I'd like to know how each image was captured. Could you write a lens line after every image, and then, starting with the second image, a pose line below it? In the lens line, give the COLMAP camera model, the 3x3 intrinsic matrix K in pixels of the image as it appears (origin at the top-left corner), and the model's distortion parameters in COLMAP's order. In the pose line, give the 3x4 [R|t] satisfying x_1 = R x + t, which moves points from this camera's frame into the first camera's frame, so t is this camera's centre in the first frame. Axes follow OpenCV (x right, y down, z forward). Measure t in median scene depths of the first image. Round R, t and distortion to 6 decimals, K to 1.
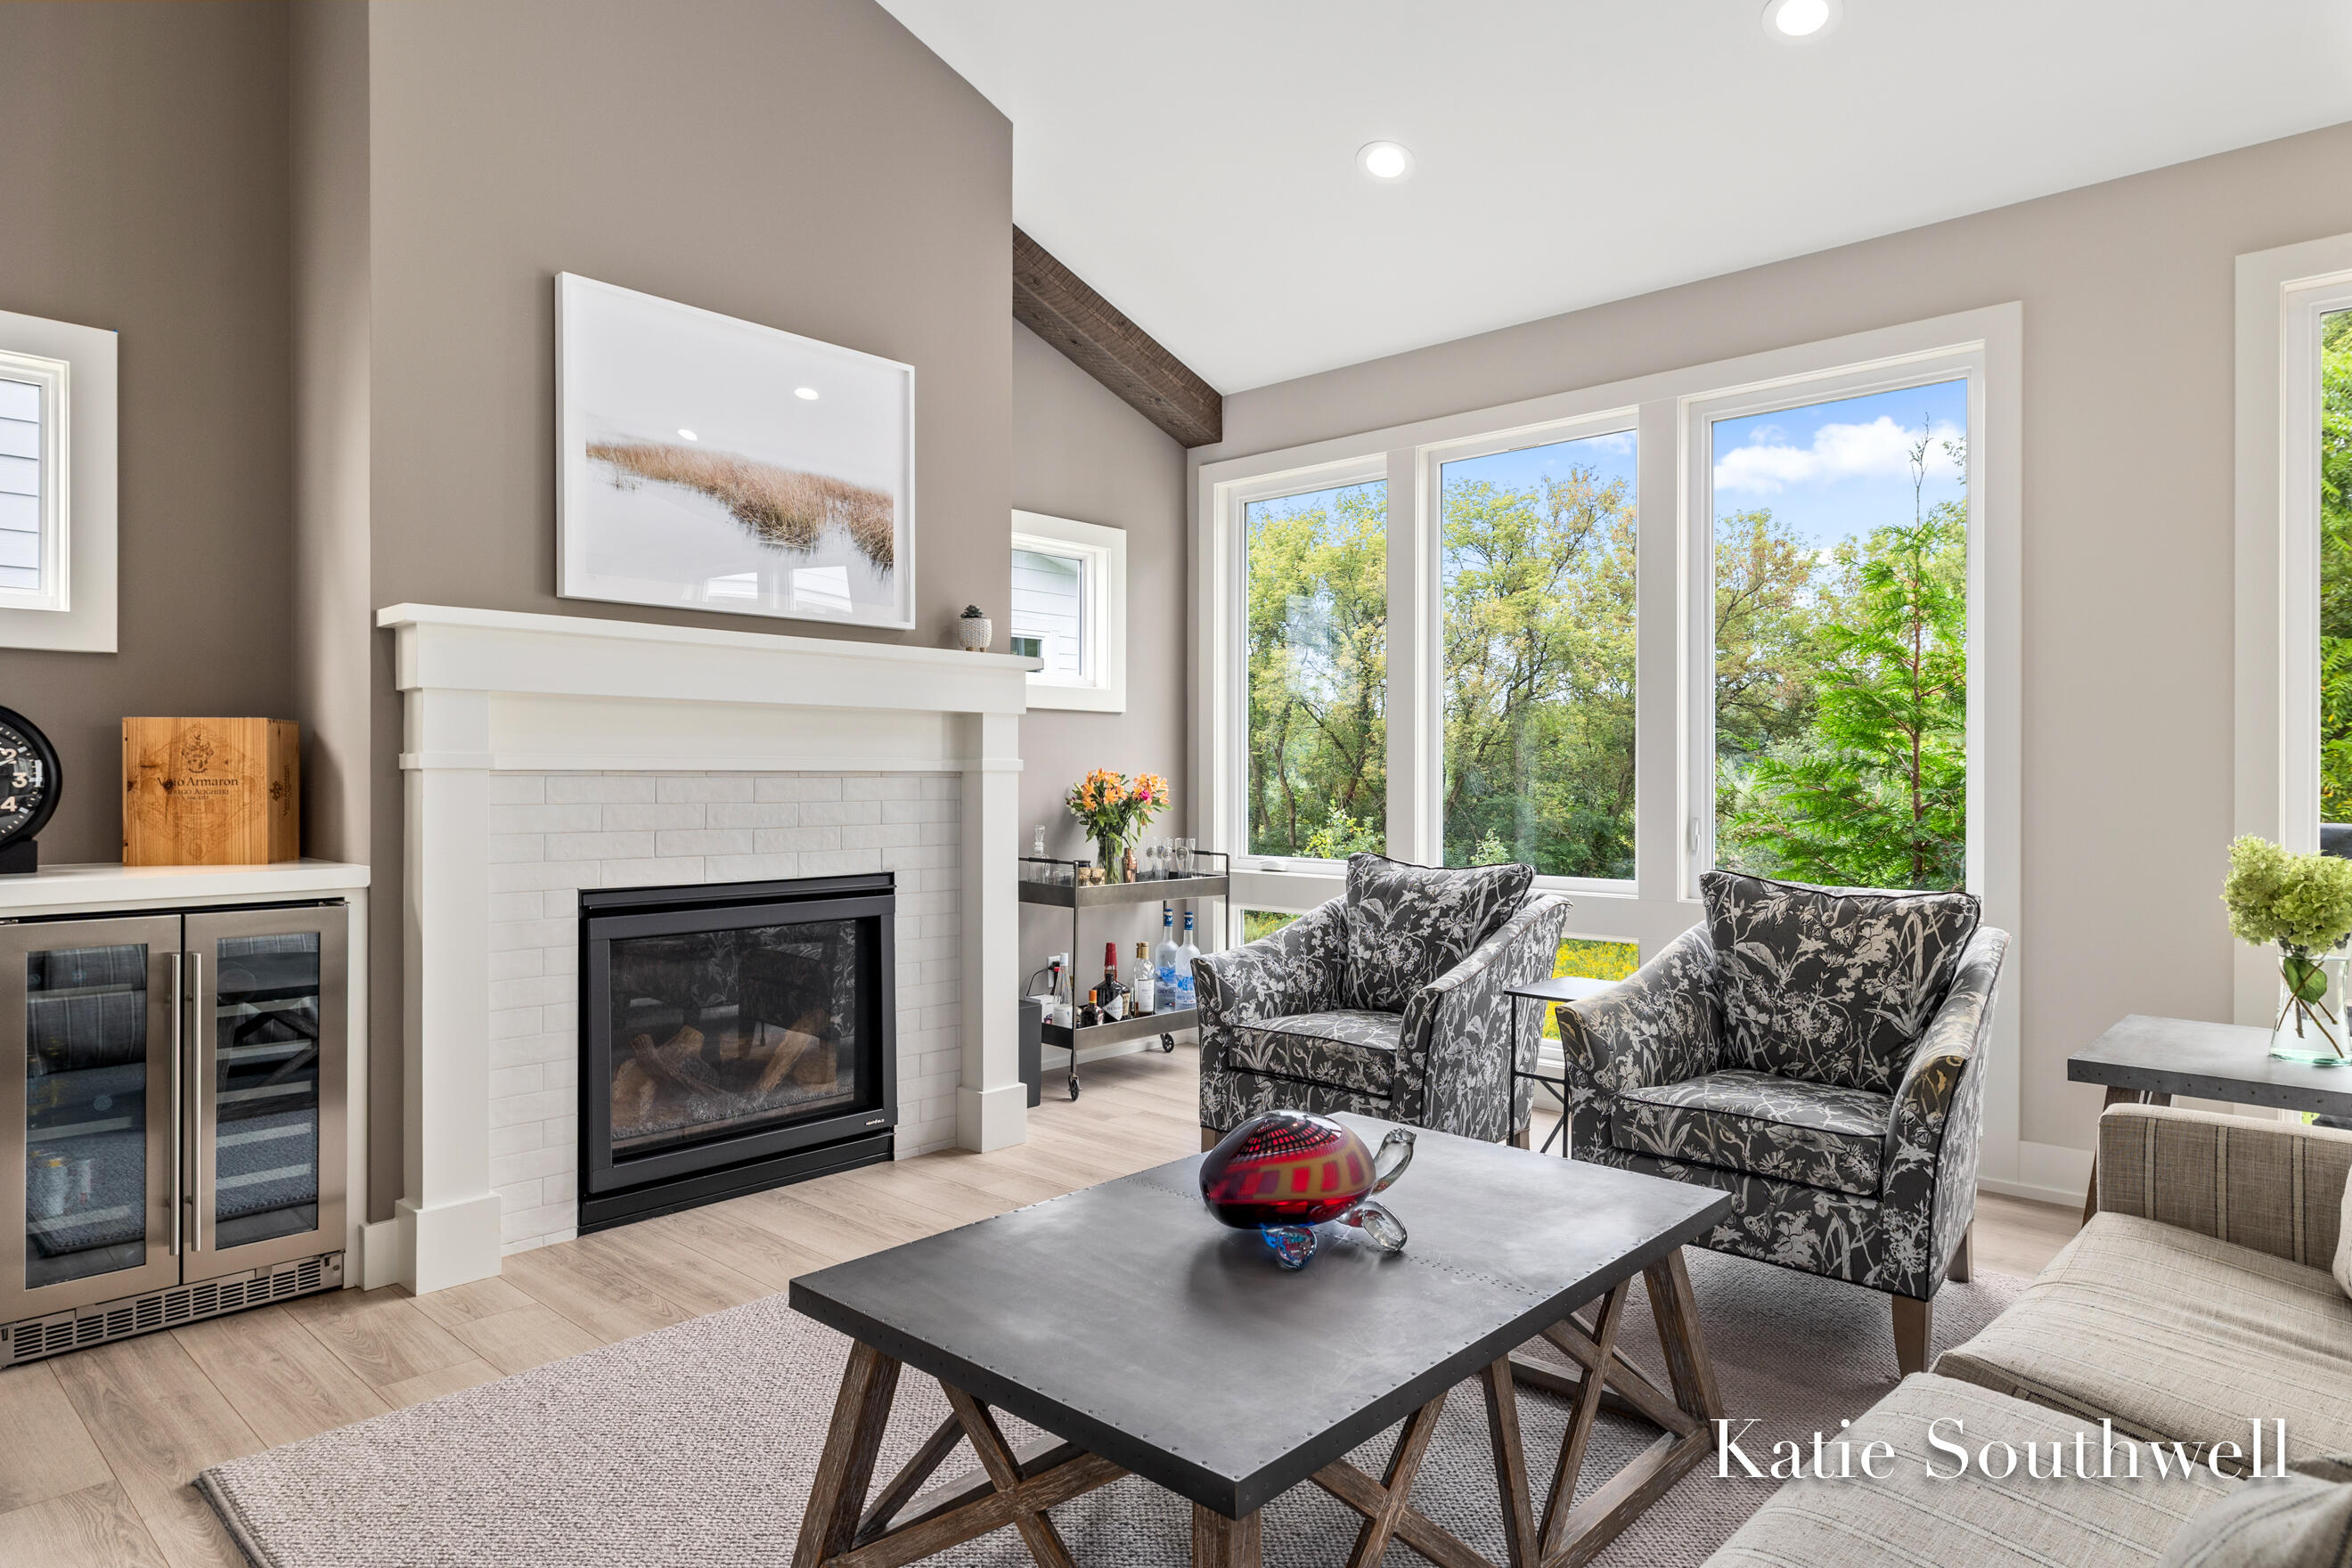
lens RADIAL K [[1340.5, 0, 1176.0], [0, 1340.5, 784.0], [0, 0, 1]] dist [-0.004167, -0.000906]
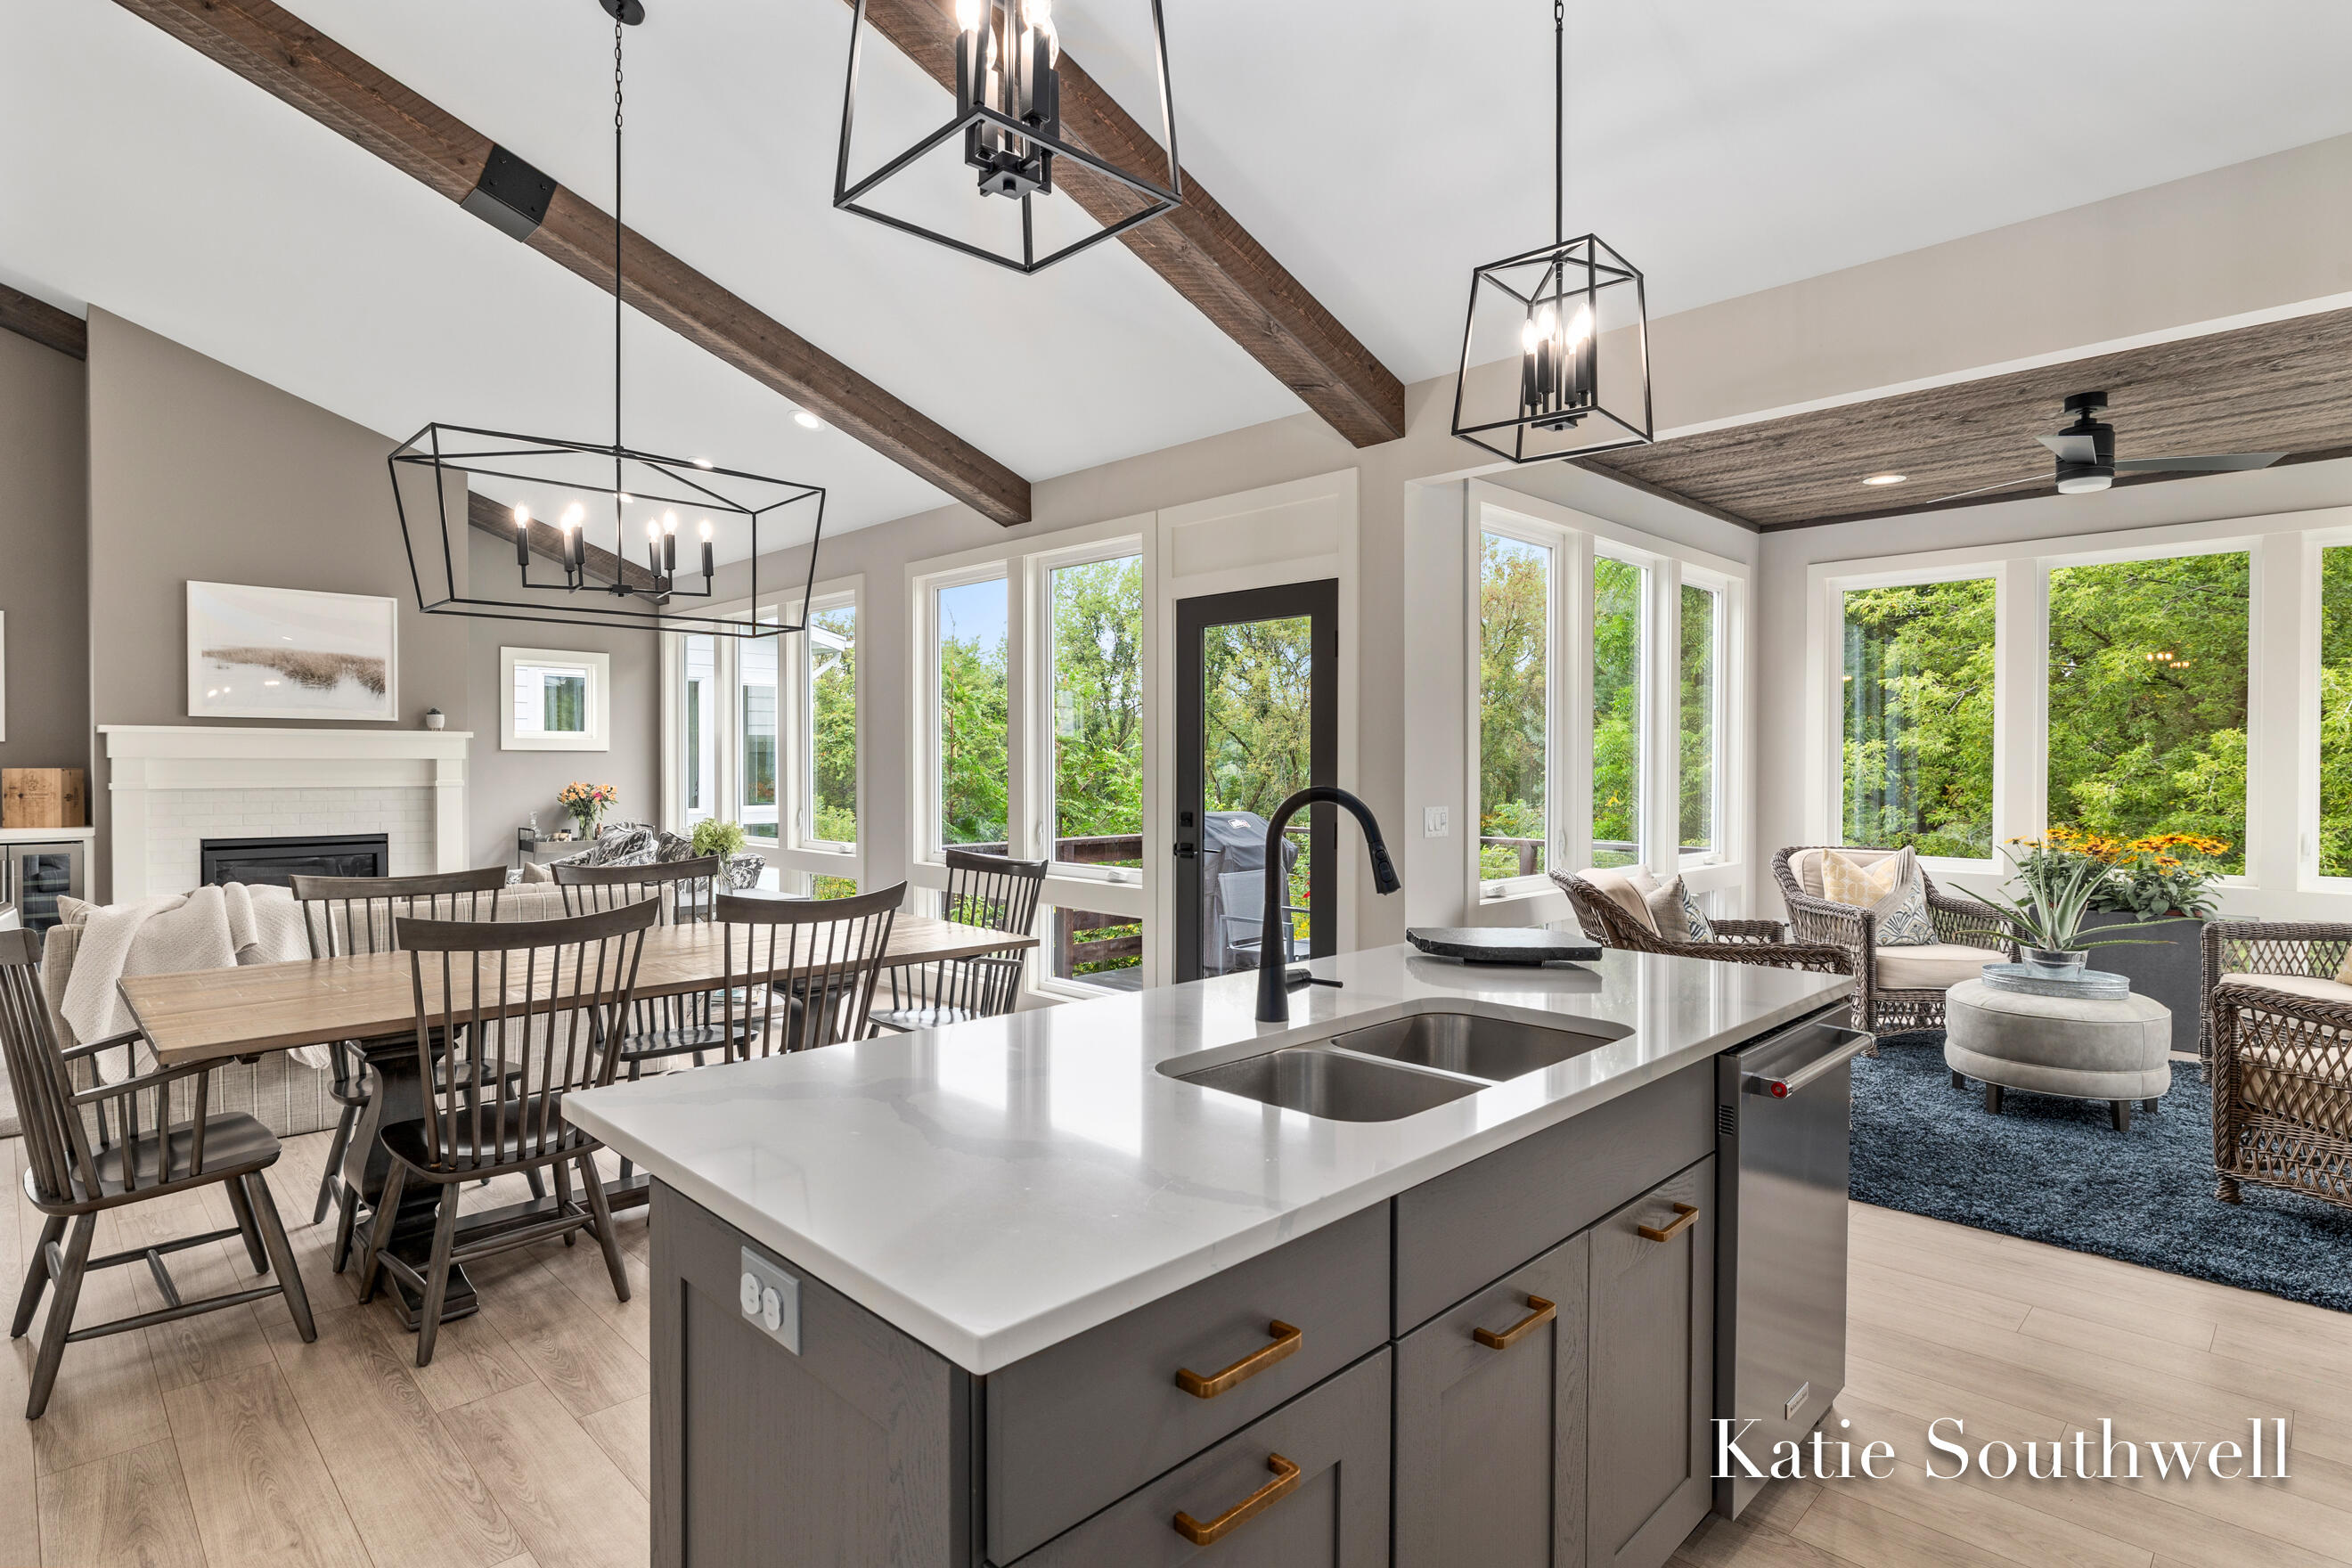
lens RADIAL K [[1200.4, 0, 1176.0], [0, 1200.4, 784.0], [0, 0, 1]] dist [0.000033, 0.000402]
pose [[0.999705, -0.001993, -0.024190, 1.305853], [0.002177, 0.999969, 0.007566, -0.030109], [0.024174, -0.007617, 0.999679, -1.066270]]
